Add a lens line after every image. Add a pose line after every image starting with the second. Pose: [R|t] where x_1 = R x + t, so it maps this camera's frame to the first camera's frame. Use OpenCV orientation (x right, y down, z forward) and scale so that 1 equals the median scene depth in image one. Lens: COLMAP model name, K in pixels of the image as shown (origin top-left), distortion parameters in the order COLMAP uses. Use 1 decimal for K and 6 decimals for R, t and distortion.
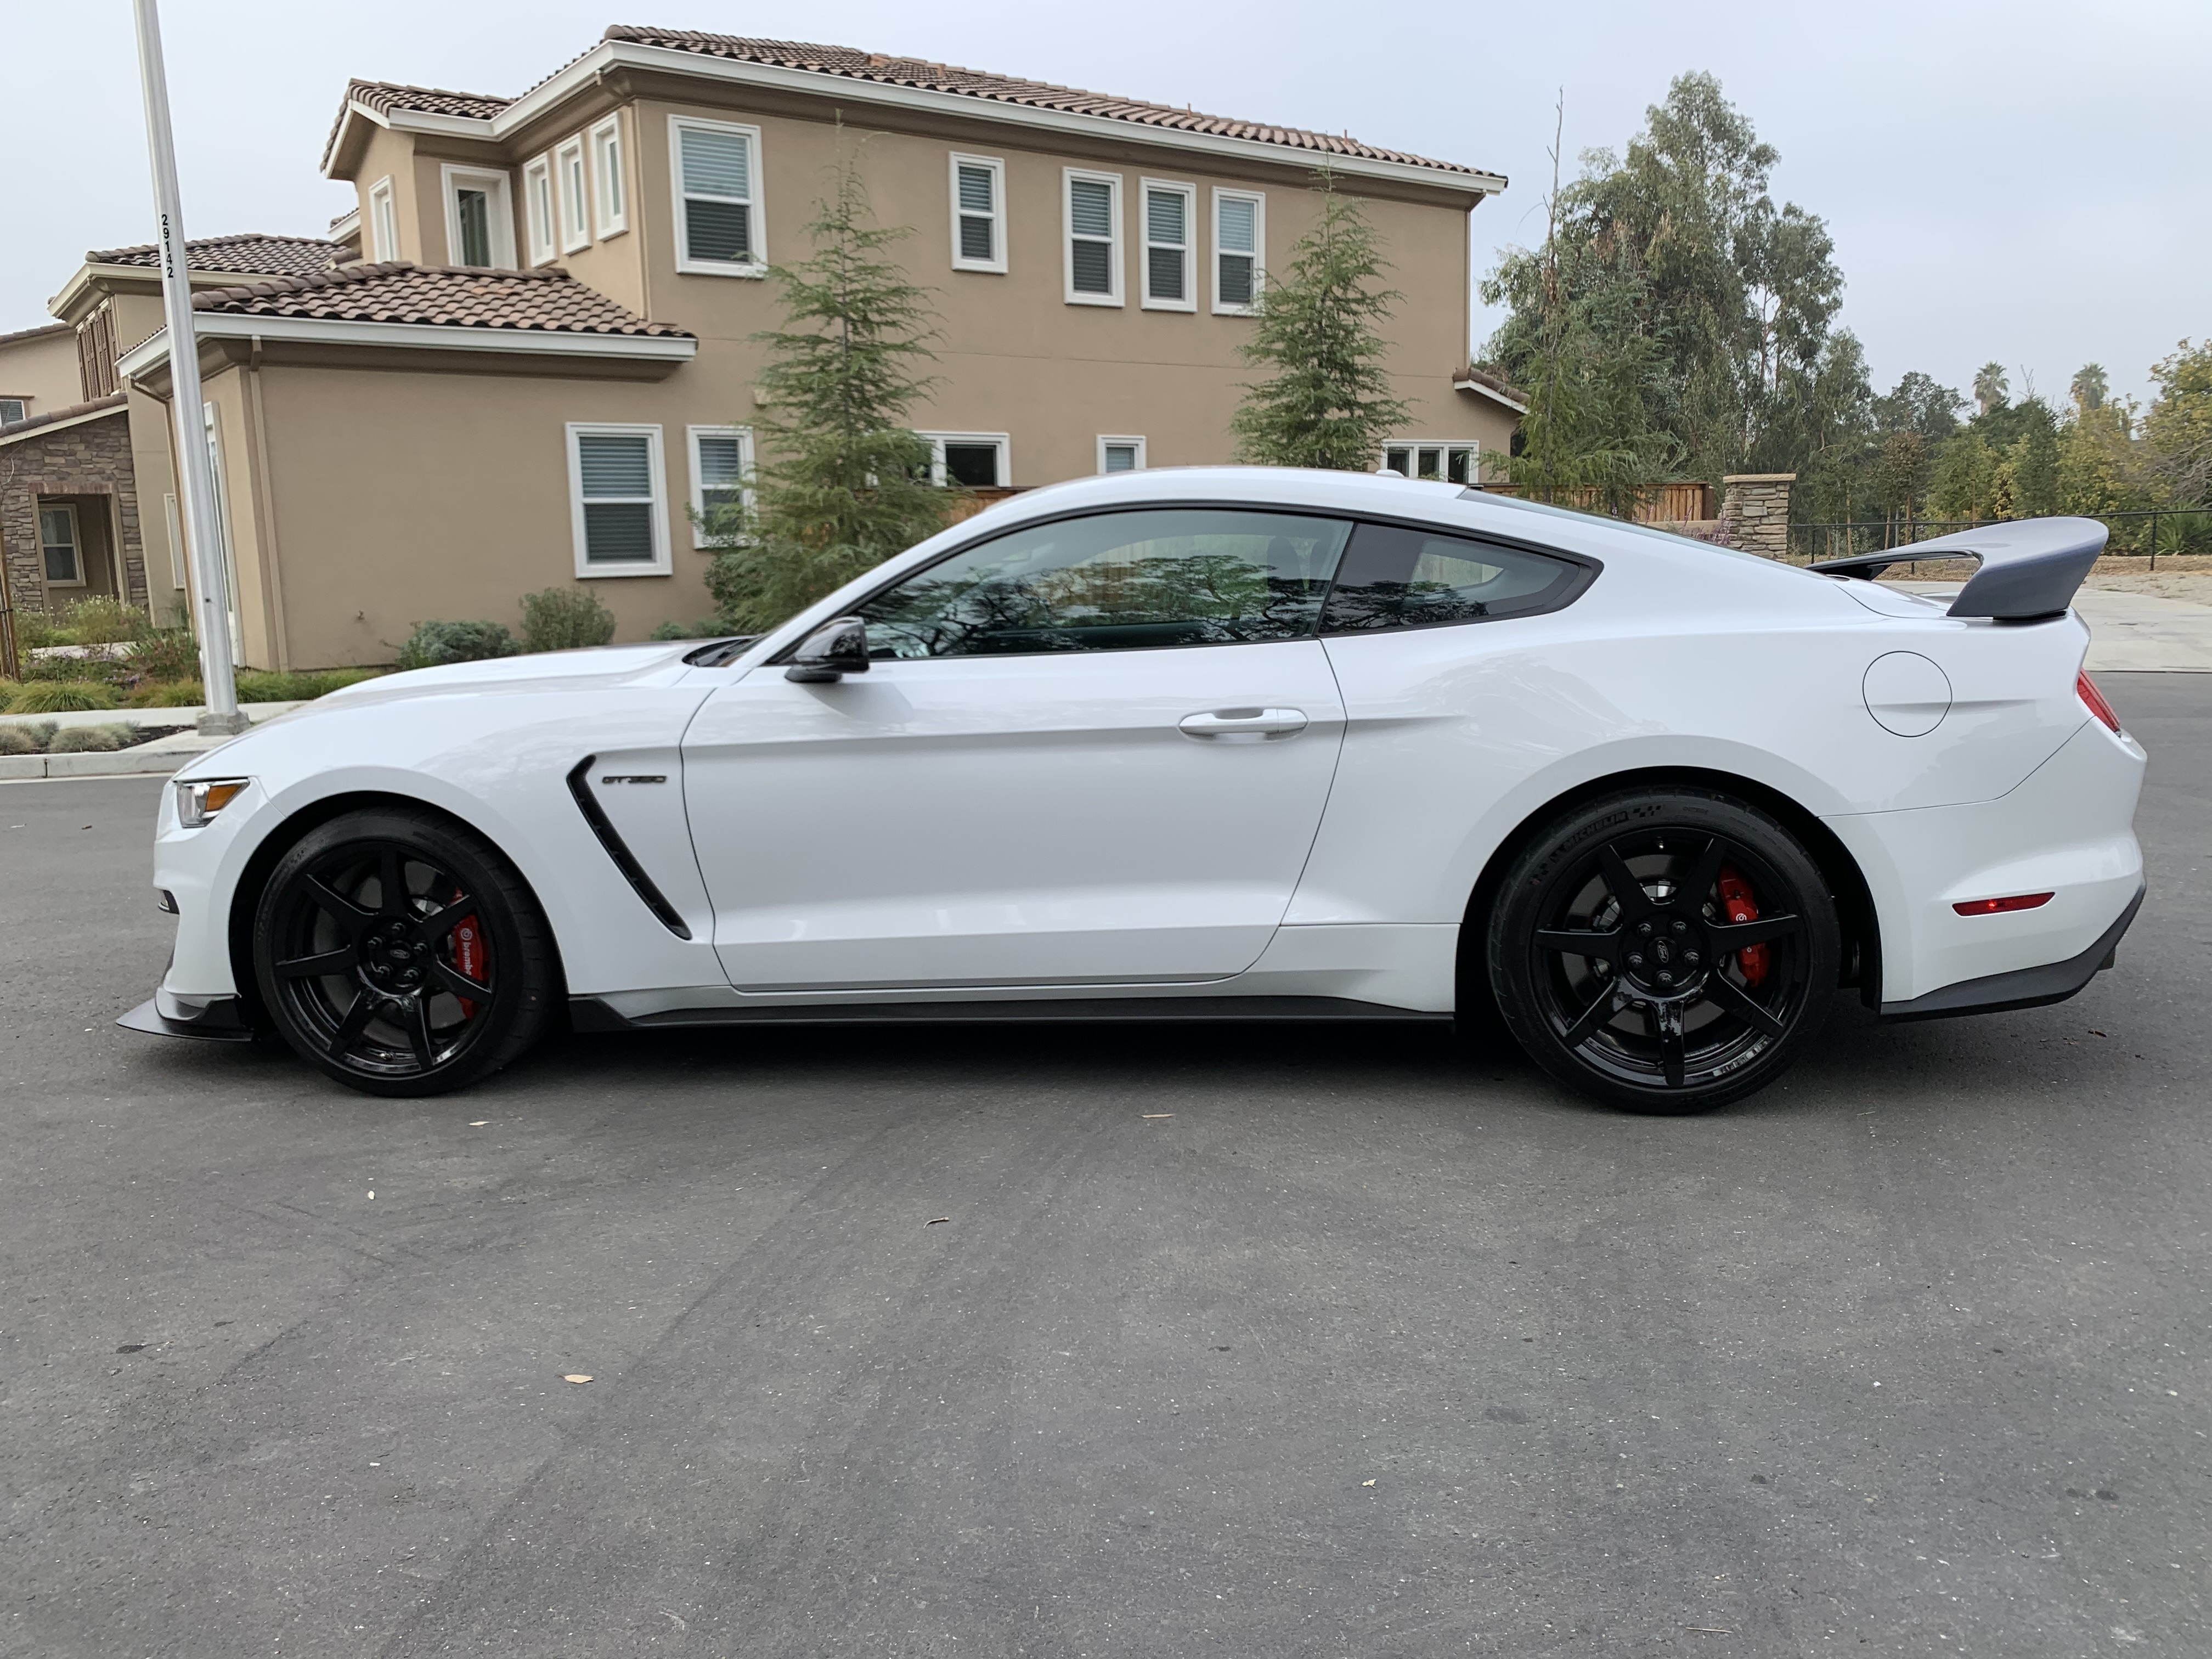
lens RADIAL K [[1683.1, 0, 1105.2], [0, 1683.1, 803.1], [0, 0, 1]] dist [0.021979, -0.001521]
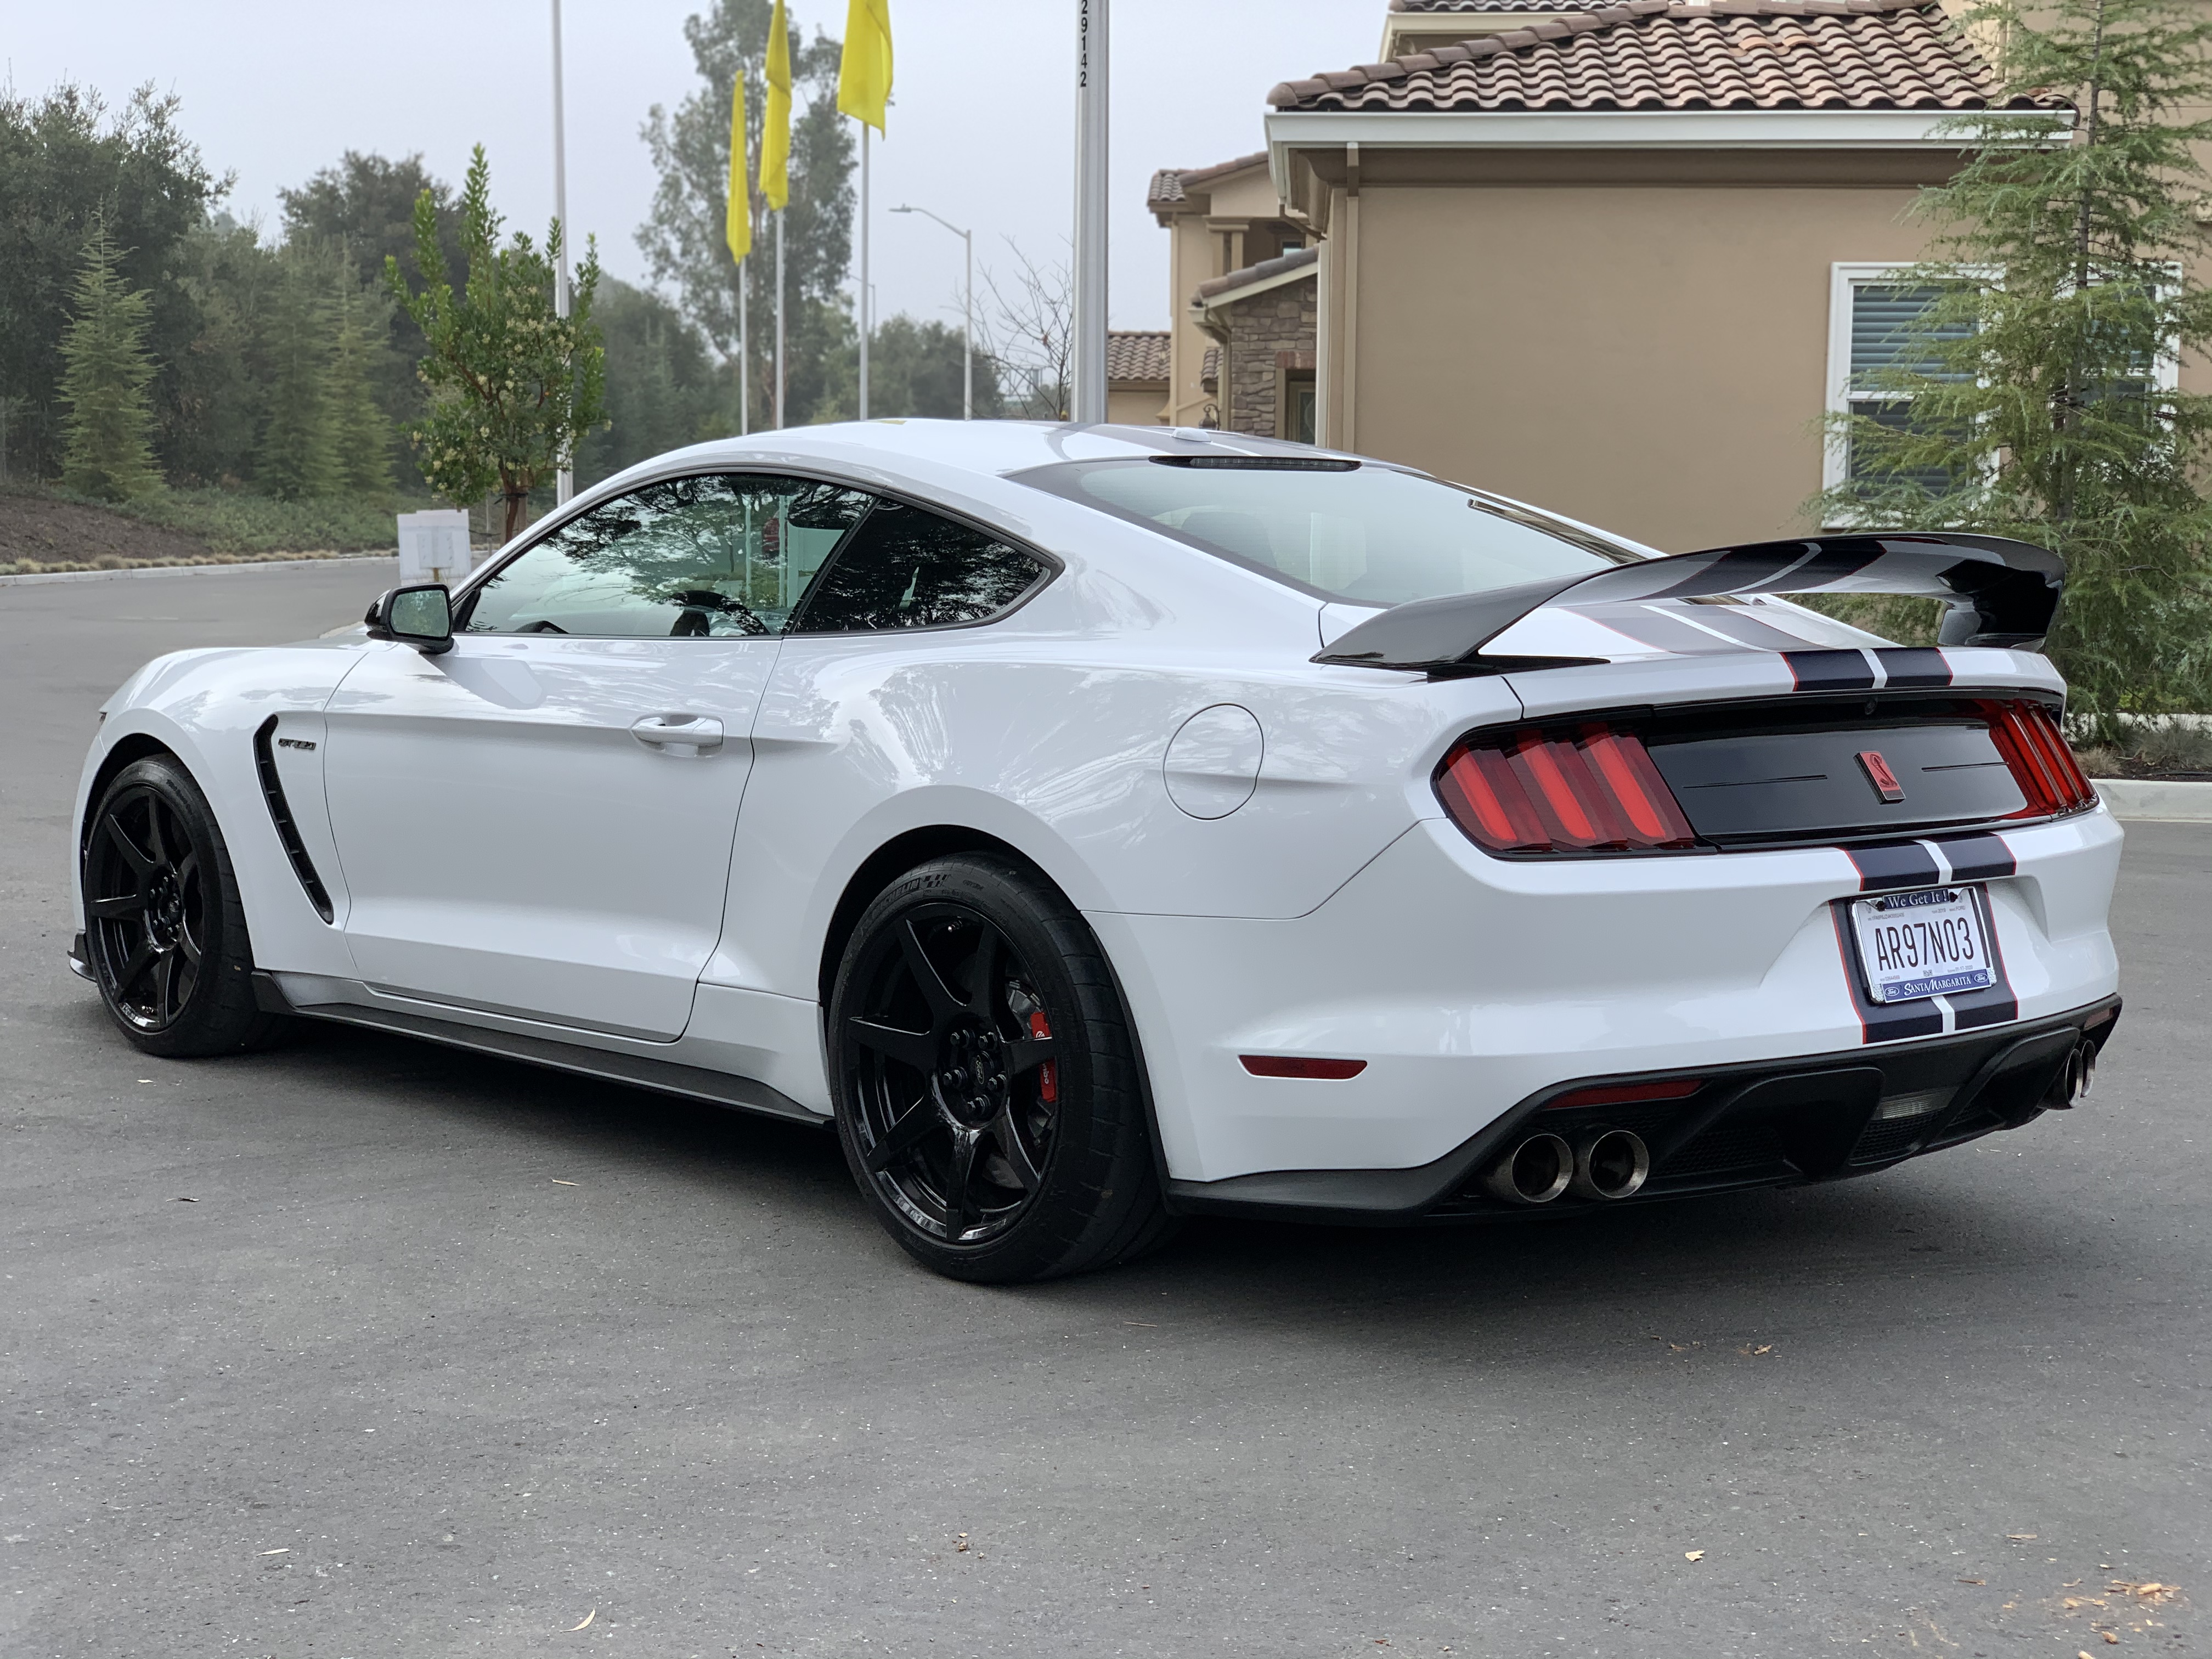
lens RADIAL K [[3297.1, 0, 1106.0], [0, 3297.1, 829.5], [0, 0, 1]] dist [0.010945, 0.041998]
pose [[0.763920, 0.100681, -0.637409, 1.292901], [-0.125561, 0.992066, 0.006219, -0.036315], [0.632978, 0.075283, 0.770501, -0.127535]]
